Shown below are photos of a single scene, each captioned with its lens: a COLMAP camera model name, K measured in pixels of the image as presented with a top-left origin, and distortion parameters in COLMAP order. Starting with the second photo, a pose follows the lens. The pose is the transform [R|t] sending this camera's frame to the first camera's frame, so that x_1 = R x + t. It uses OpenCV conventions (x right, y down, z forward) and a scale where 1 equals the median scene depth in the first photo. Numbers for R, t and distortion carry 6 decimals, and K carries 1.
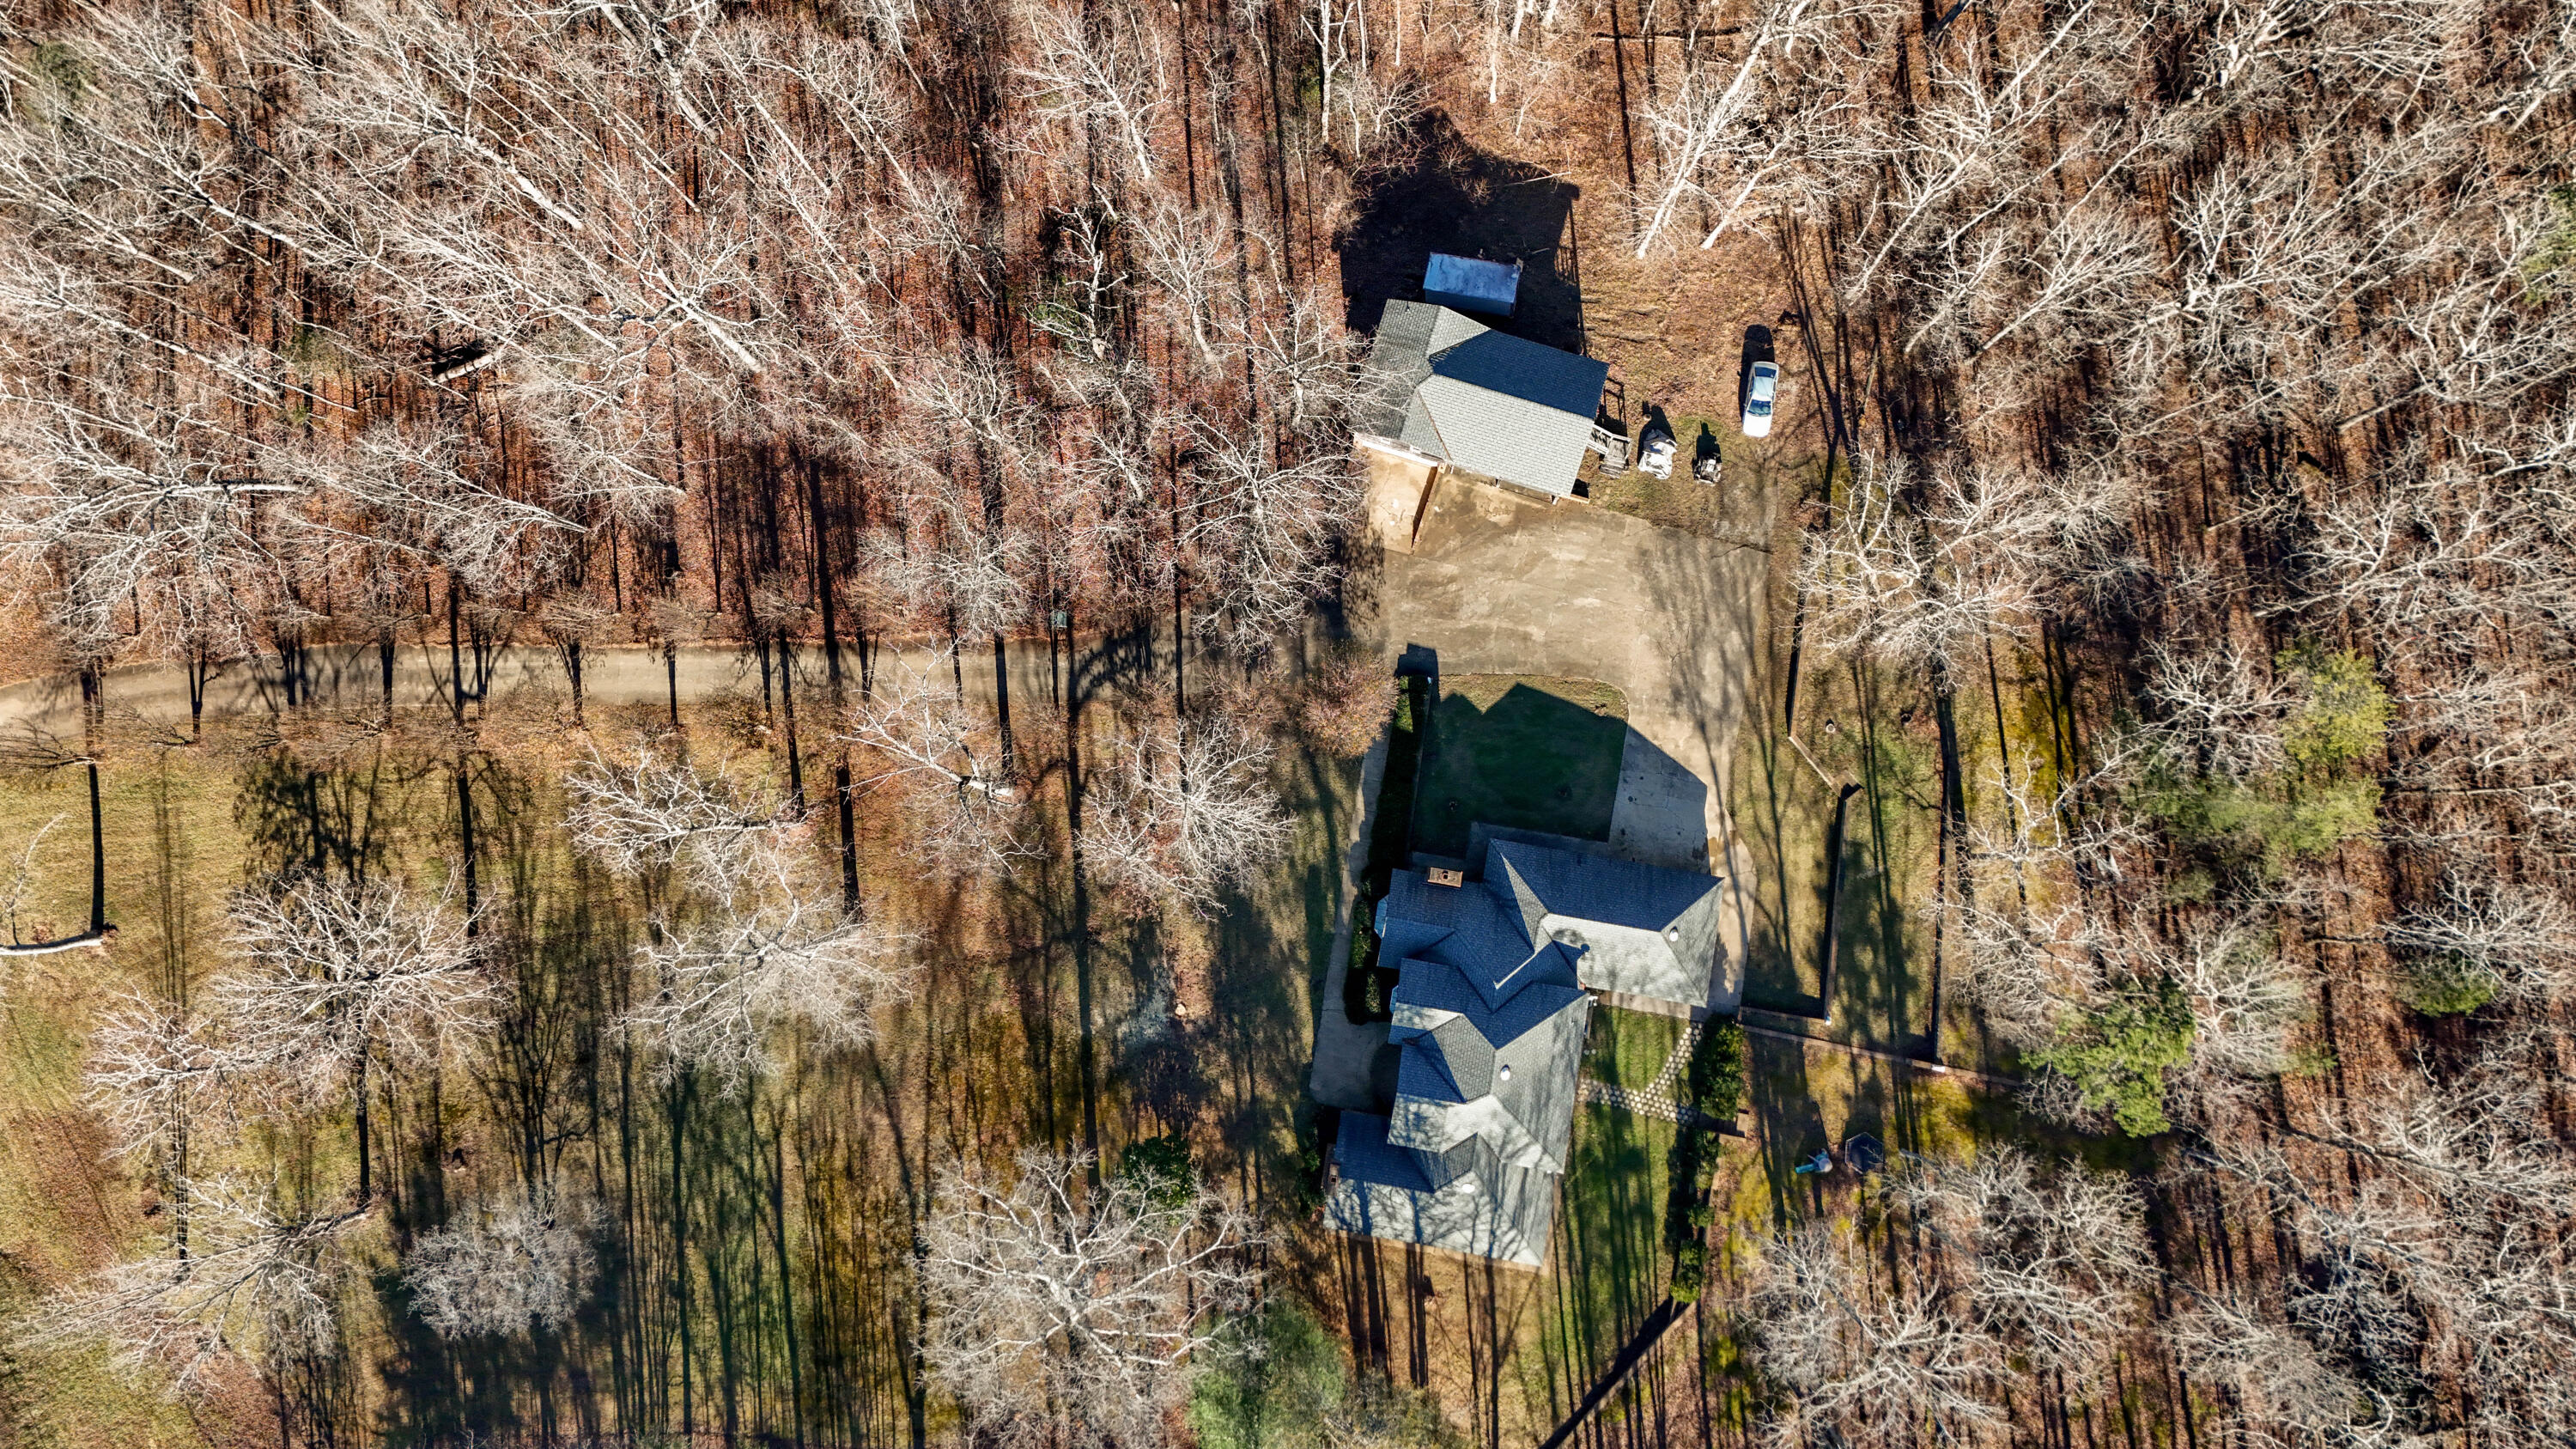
lens RADIAL K [[1872.2, 0, 1288.0], [0, 1872.2, 724.5], [0, 0, 1]] dist [0.225472, -0.425571]
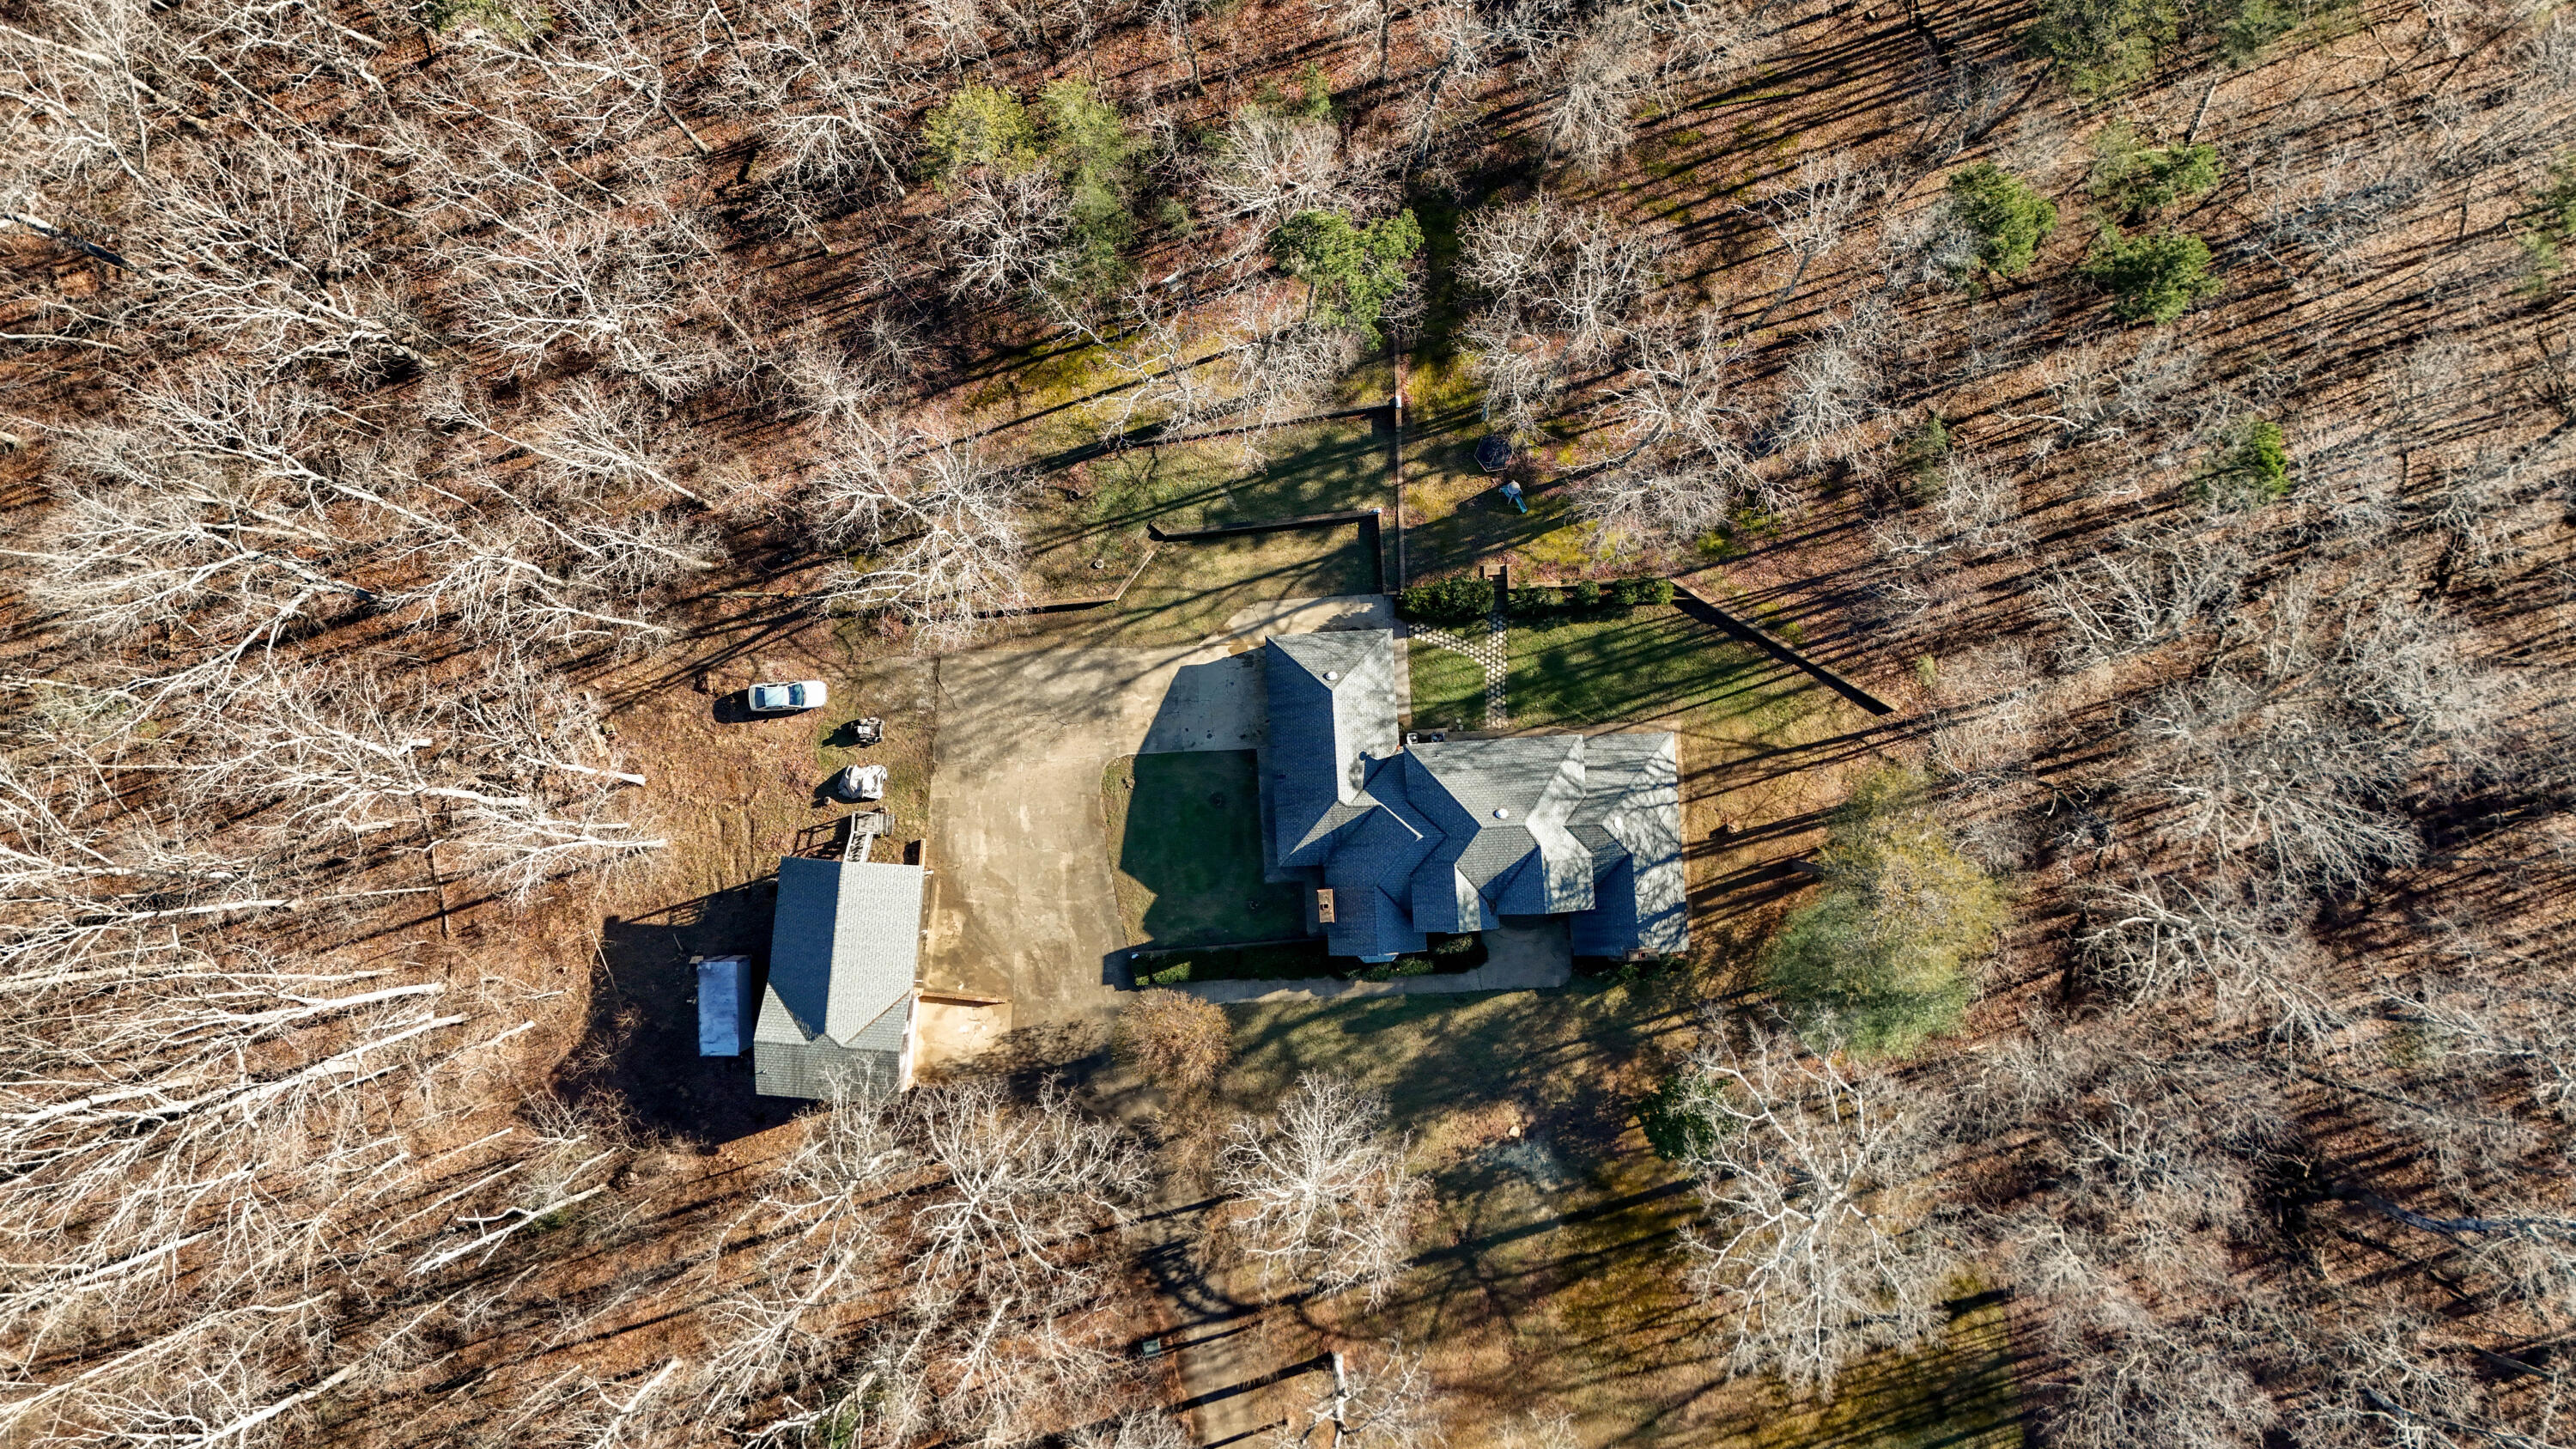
lens RADIAL K [[1872.2, 0, 1288.0], [0, 1872.2, 724.5], [0, 0, 1]] dist [0.225472, -0.425571]
pose [[-0.217754, -0.973716, 0.066782, 0.112422], [0.974638, -0.213321, 0.067636, 0.014114], [-0.051612, 0.079816, 0.995473, -0.000312]]
